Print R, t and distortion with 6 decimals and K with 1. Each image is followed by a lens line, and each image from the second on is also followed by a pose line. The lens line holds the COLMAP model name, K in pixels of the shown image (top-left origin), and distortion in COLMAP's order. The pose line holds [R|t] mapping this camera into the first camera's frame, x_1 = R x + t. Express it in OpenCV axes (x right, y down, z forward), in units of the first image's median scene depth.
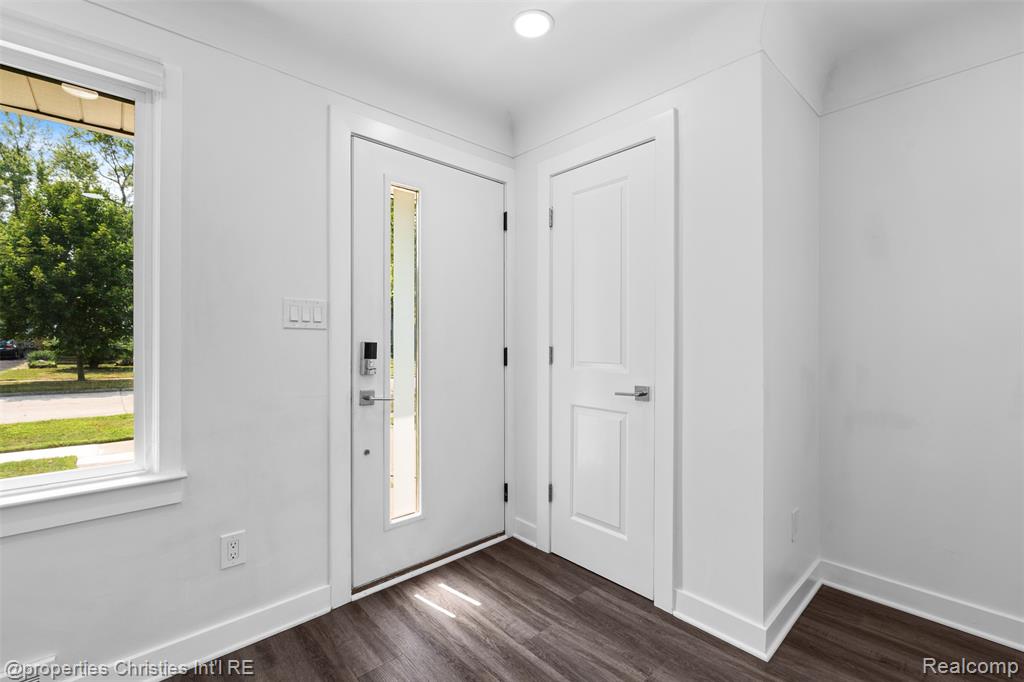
lens RADIAL K [[445.2, 0, 509.7], [0, 445.2, 348.2], [0, 0, 1]] dist [-0.005370, 0.000013]
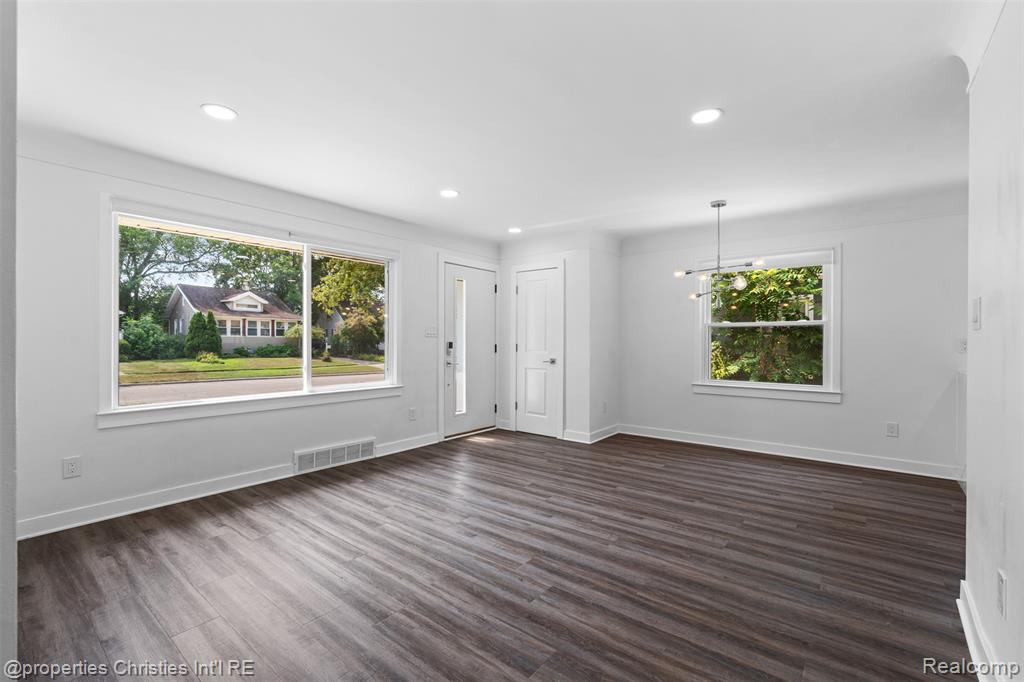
lens RADIAL K [[445.2, 0, 509.2], [0, 445.2, 341.7], [0, 0, 1]] dist [-0.005370, 0.000013]
pose [[0.987161, 0.005418, 0.159640, -0.386218], [-0.004092, 0.999954, -0.008635, 0.006002], [-0.159679, 0.007871, 0.987138, -1.587398]]
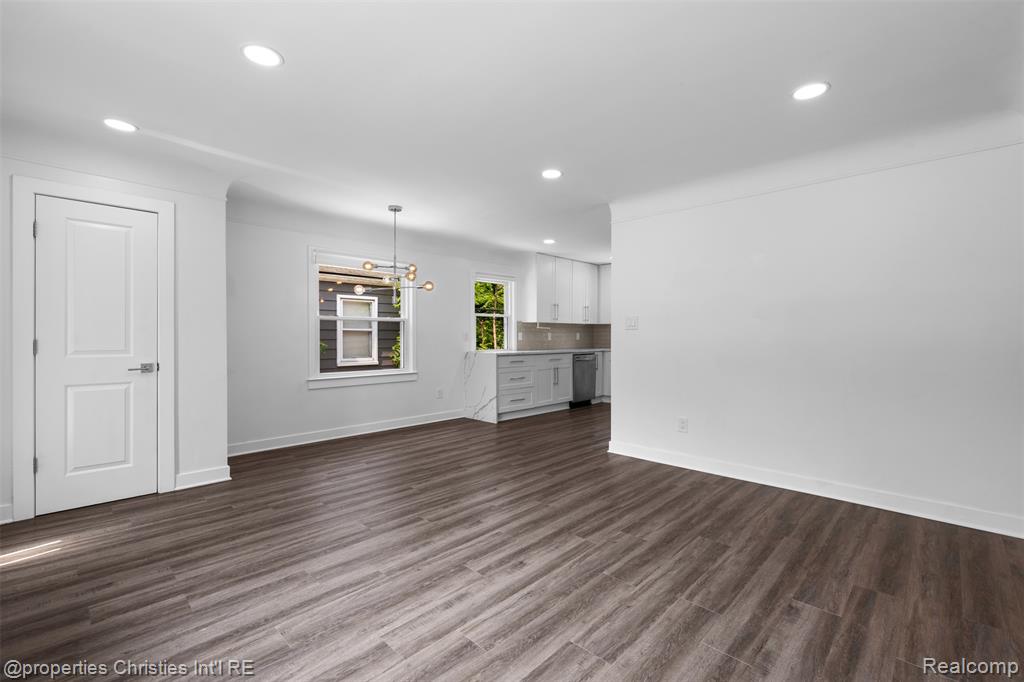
lens RADIAL K [[445.2, 0, 515.0], [0, 445.2, 338.7], [0, 0, 1]] dist [-0.005370, 0.000013]
pose [[-0.070753, -0.004619, 0.997483, -1.364091], [0.008258, 0.999952, 0.005216, -0.001392], [-0.997460, 0.008606, -0.070711, -0.207812]]
